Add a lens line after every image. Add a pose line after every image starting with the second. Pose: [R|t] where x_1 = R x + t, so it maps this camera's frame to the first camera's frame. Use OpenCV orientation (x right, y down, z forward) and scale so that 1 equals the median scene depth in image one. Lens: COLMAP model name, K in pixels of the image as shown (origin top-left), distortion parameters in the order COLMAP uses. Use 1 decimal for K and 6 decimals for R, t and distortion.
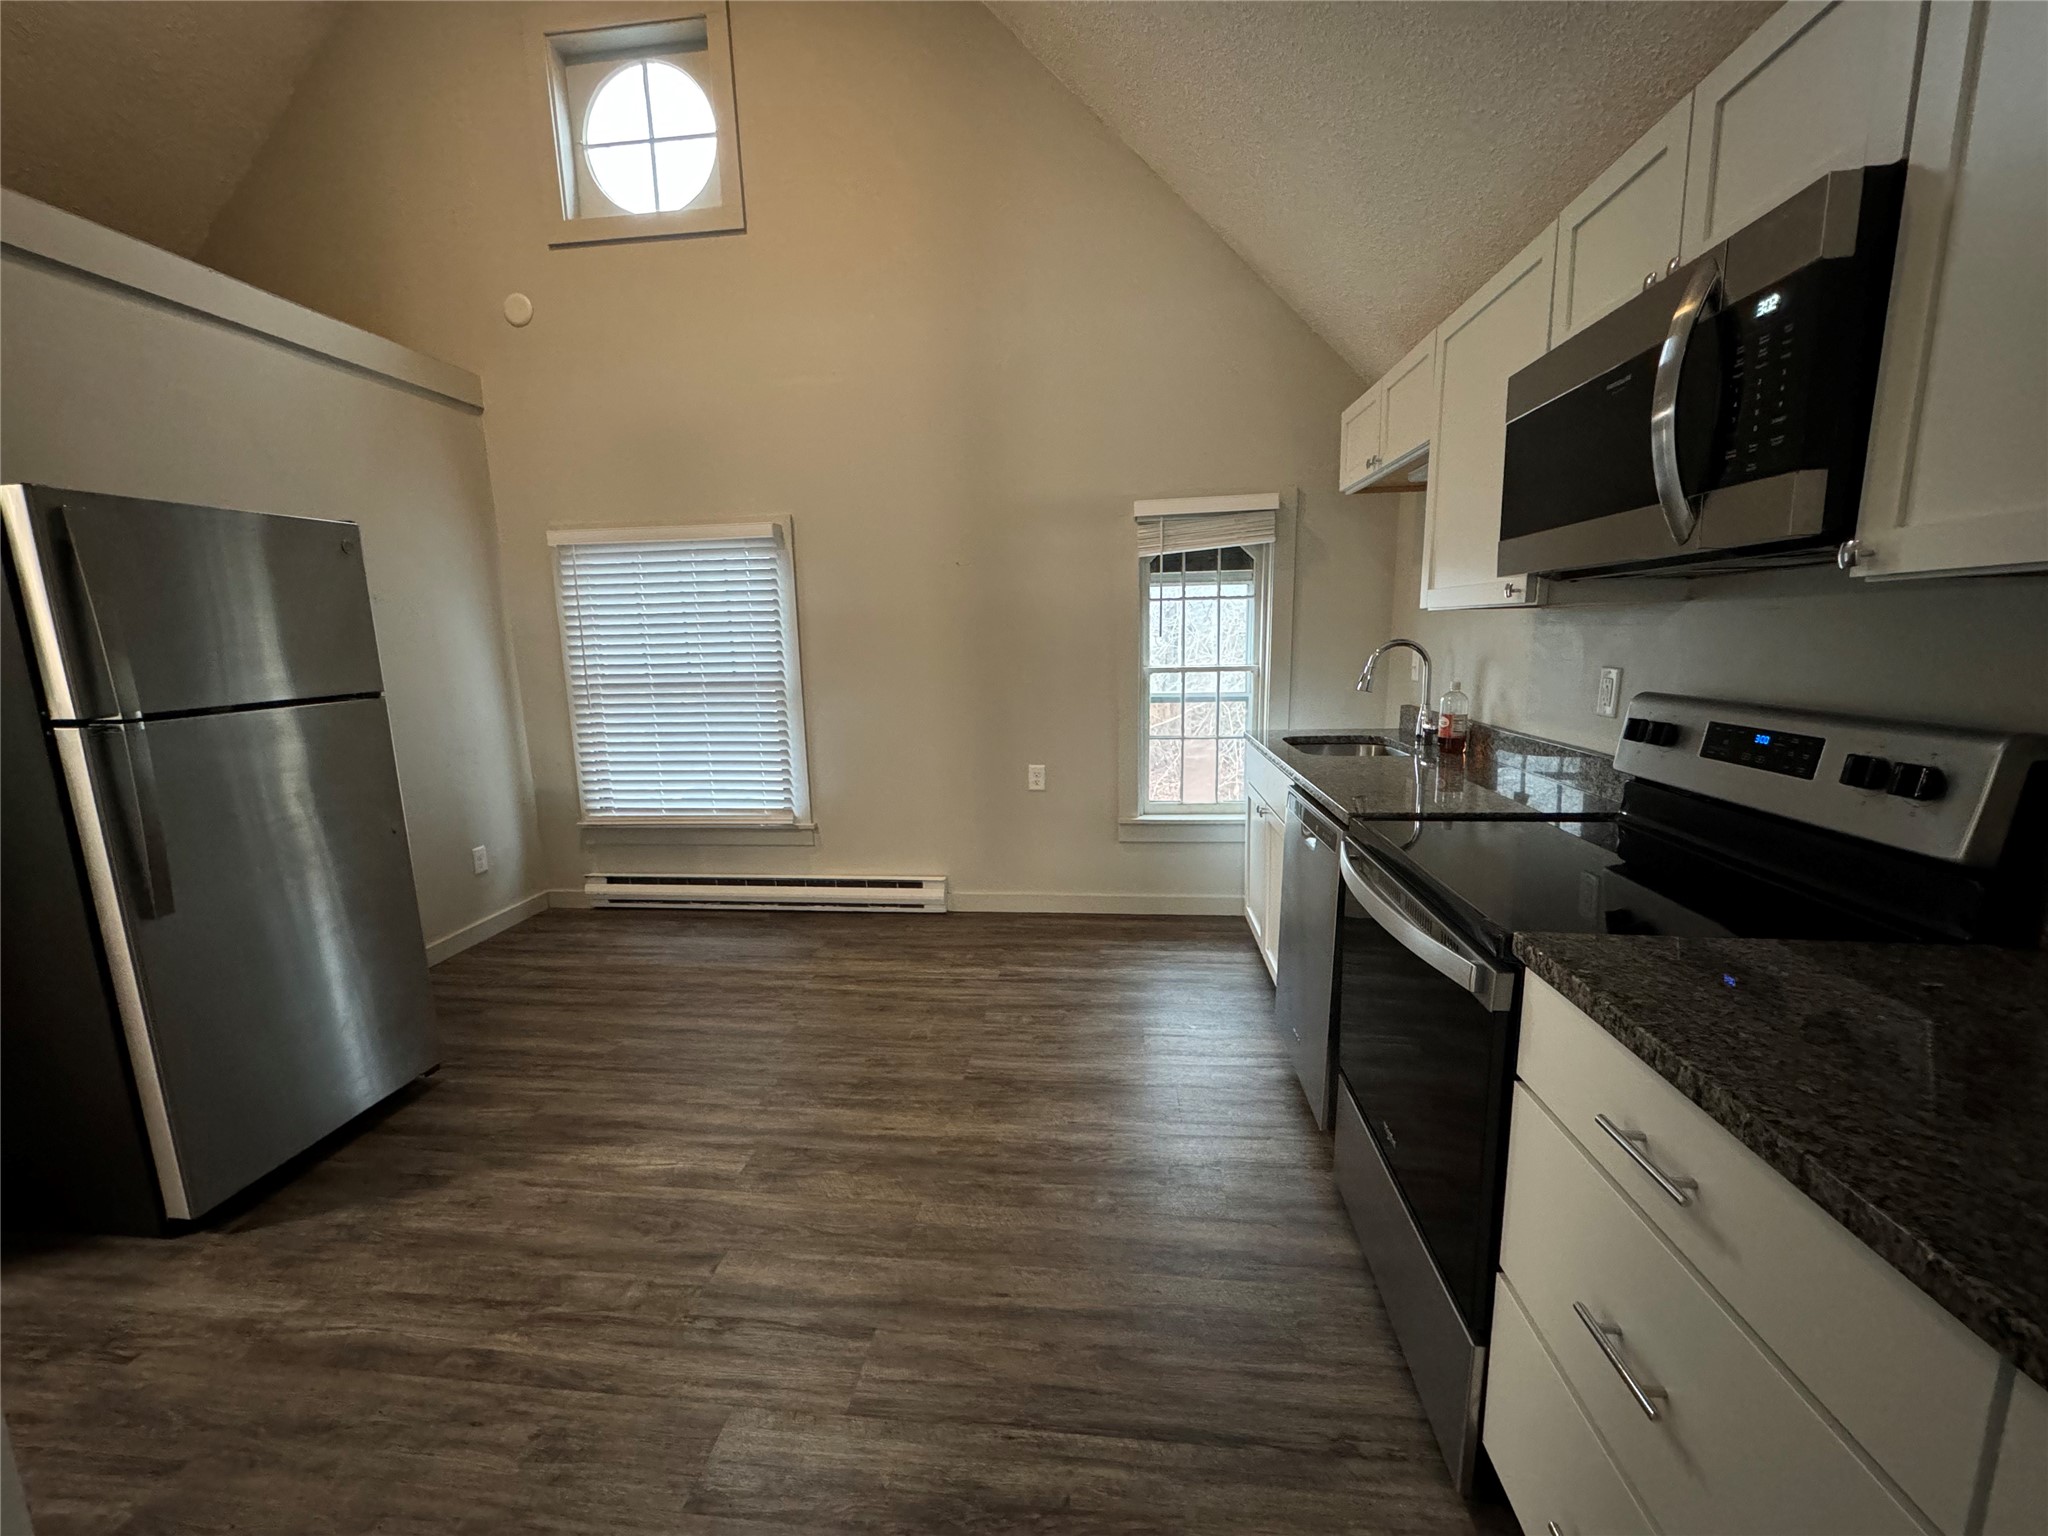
lens RADIAL K [[808.5, 0, 1017.3], [0, 808.5, 769.1], [0, 0, 1]] dist [0.001461, 0.000530]
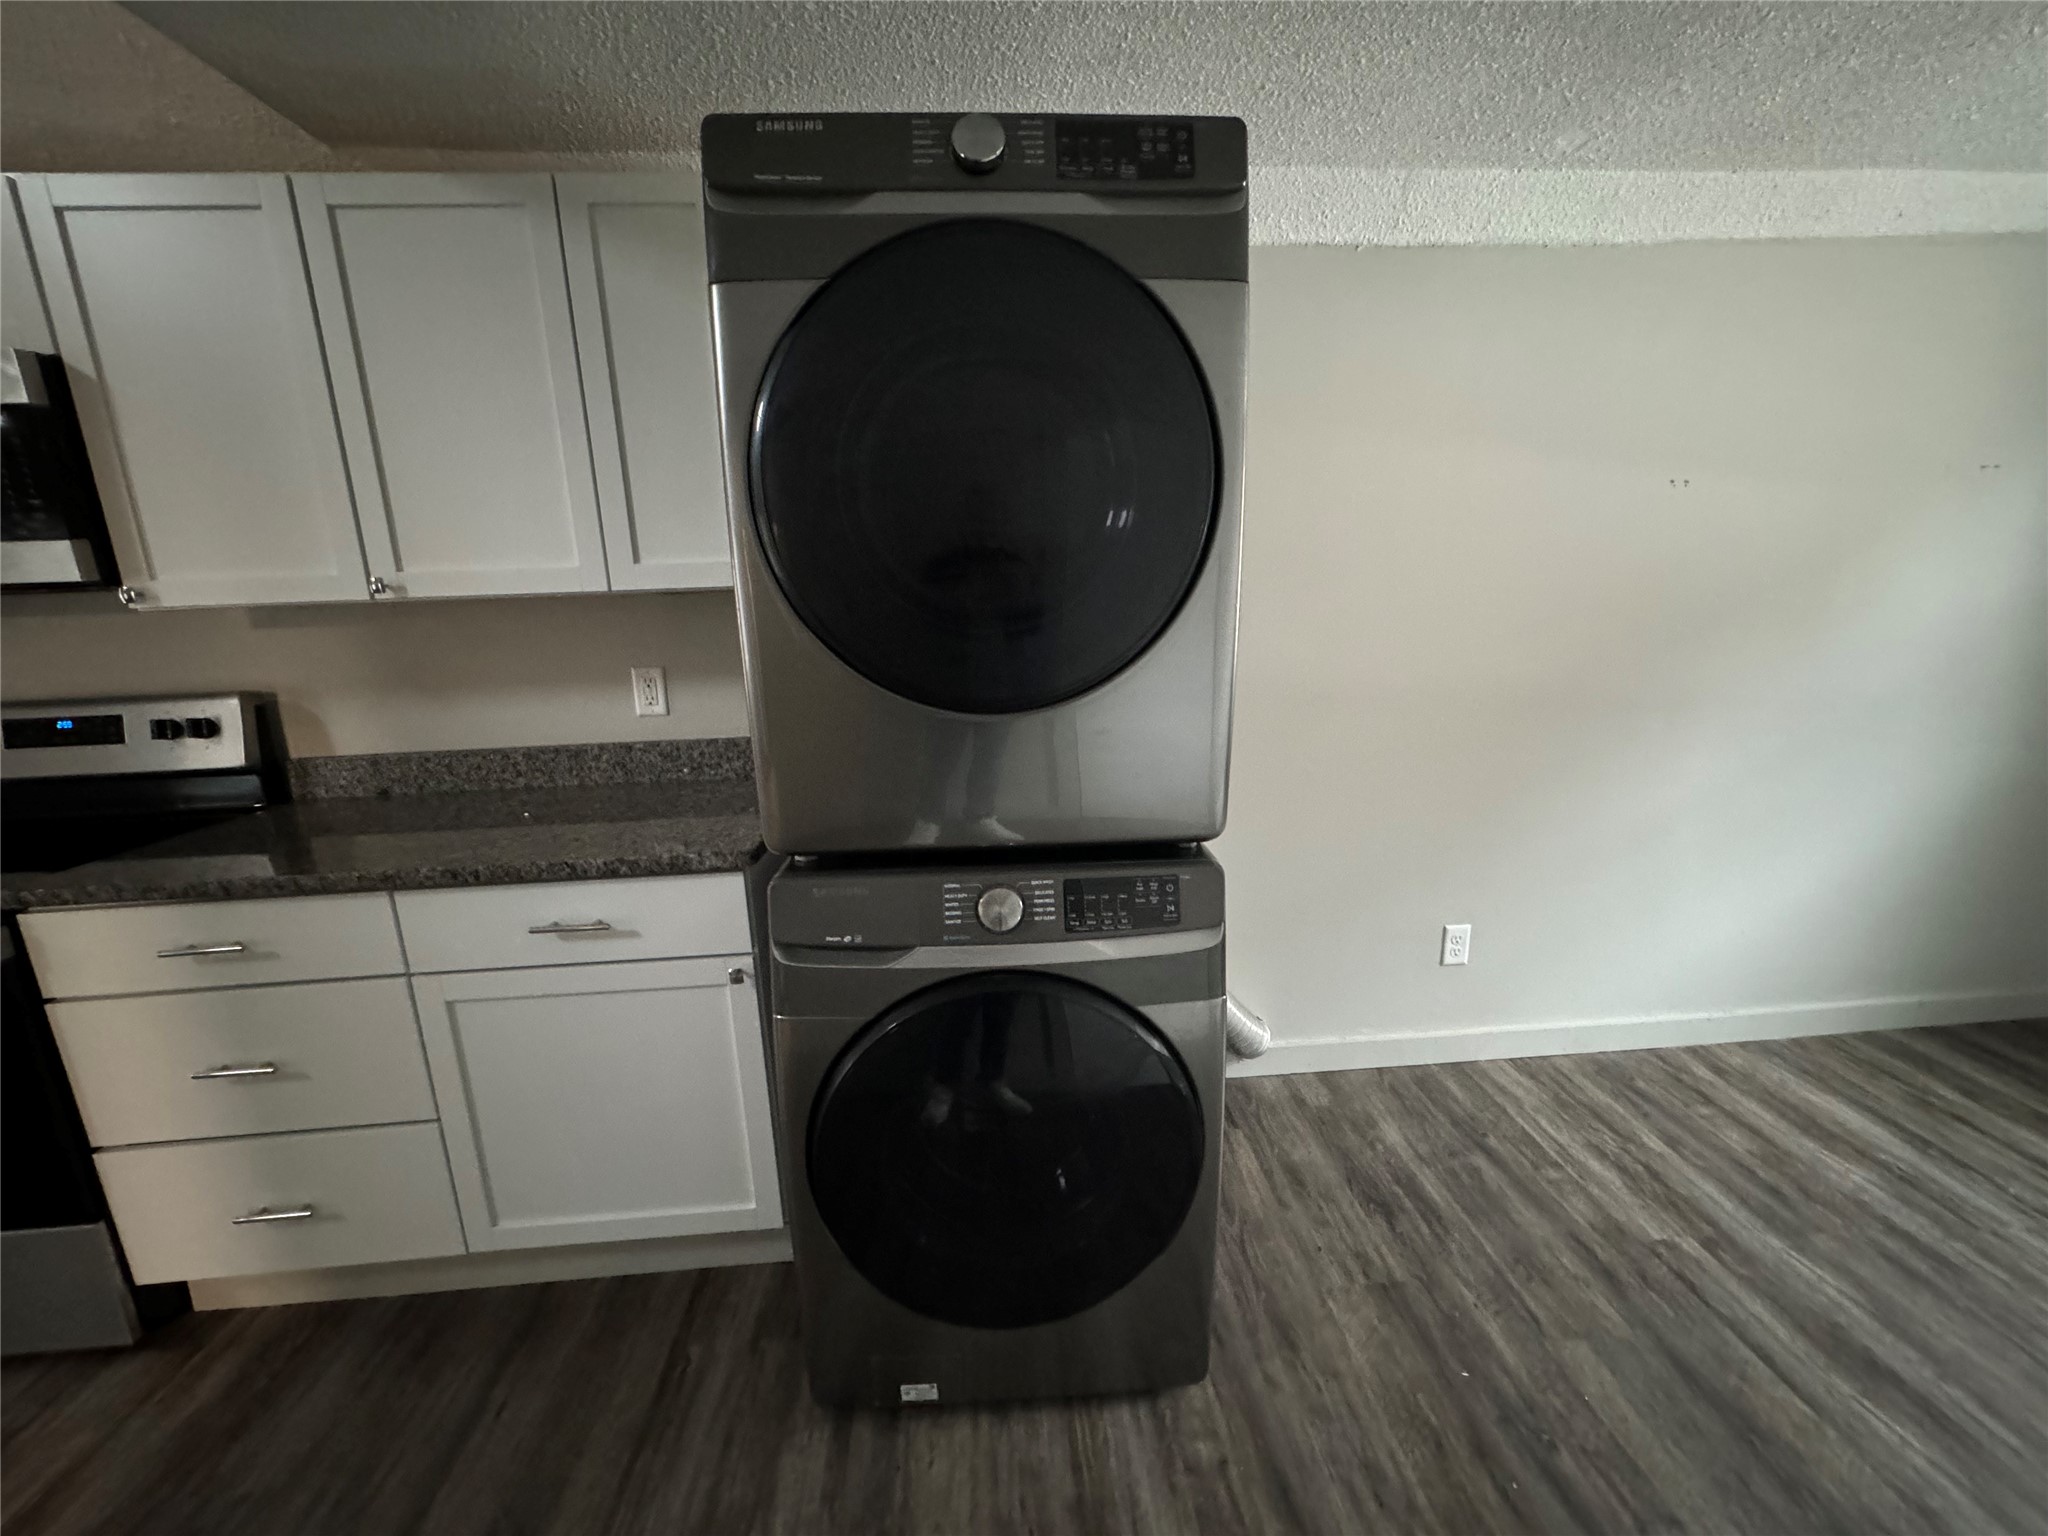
lens RADIAL K [[808.5, 0, 1017.3], [0, 808.5, 769.1], [0, 0, 1]] dist [0.001461, 0.000530]
pose [[-0.190144, -0.189781, 0.963239, -0.555025], [0.195928, 0.954066, 0.226650, 0.031007], [-0.962007, 0.231822, -0.144226, -0.241745]]
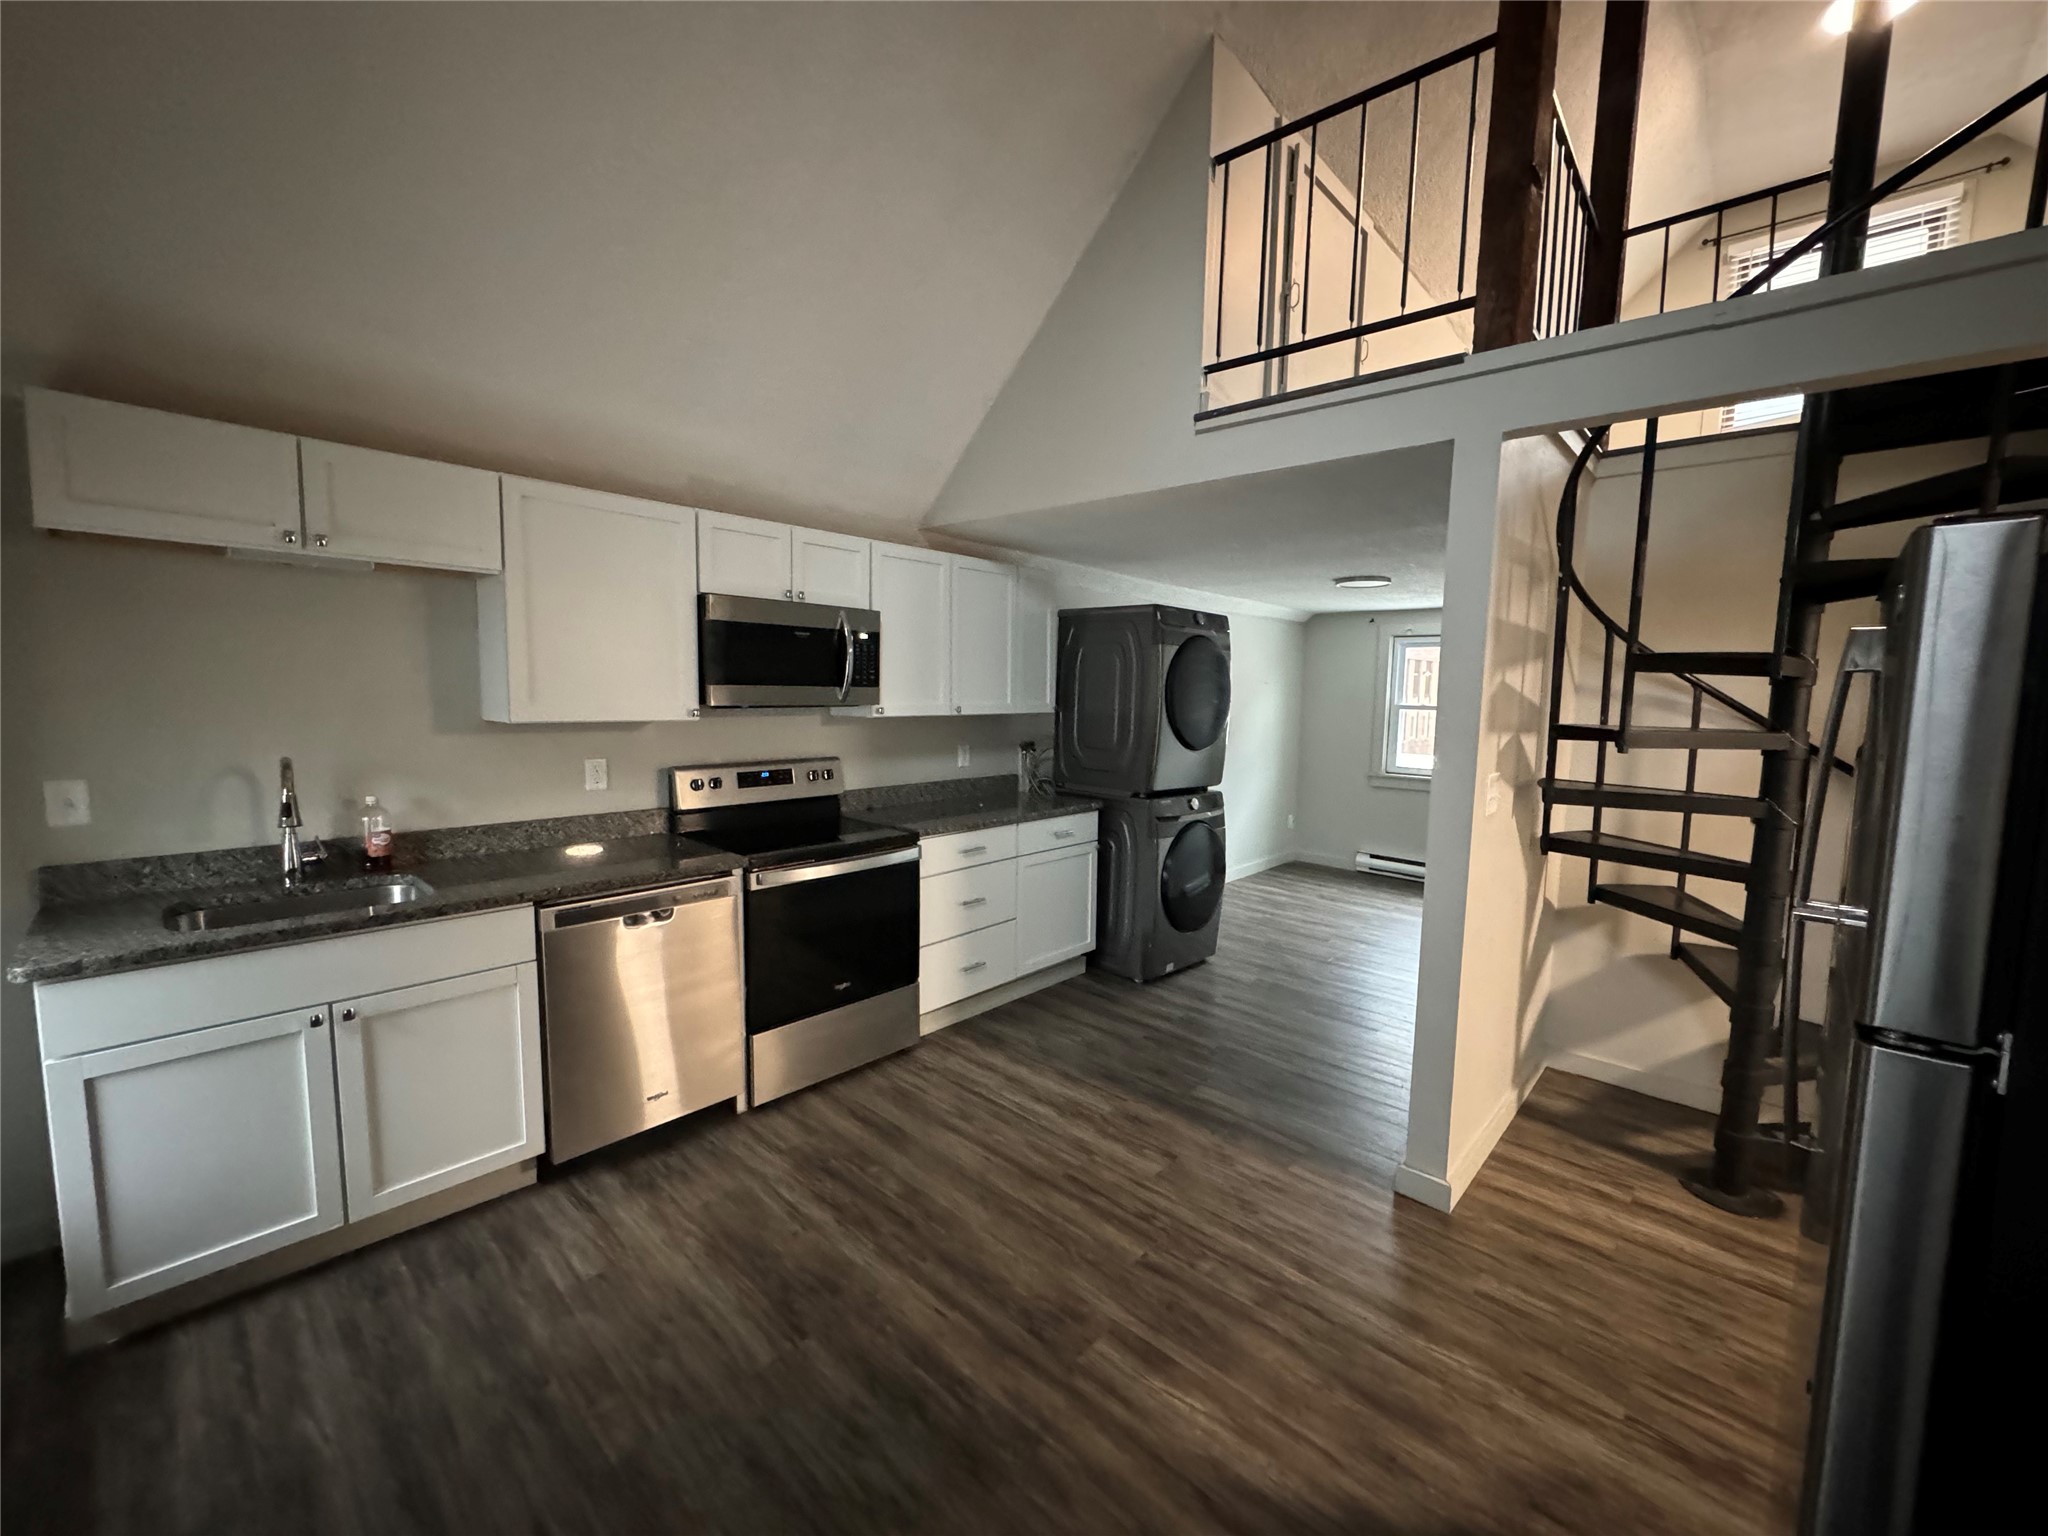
lens RADIAL K [[808.5, 0, 1017.3], [0, 808.5, 769.1], [0, 0, 1]] dist [0.001461, 0.000530]
pose [[-0.800491, -0.053944, 0.596912, -0.988079], [0.098166, 0.970691, 0.219369, -0.434316], [-0.591251, 0.234199, -0.771734, 2.041828]]
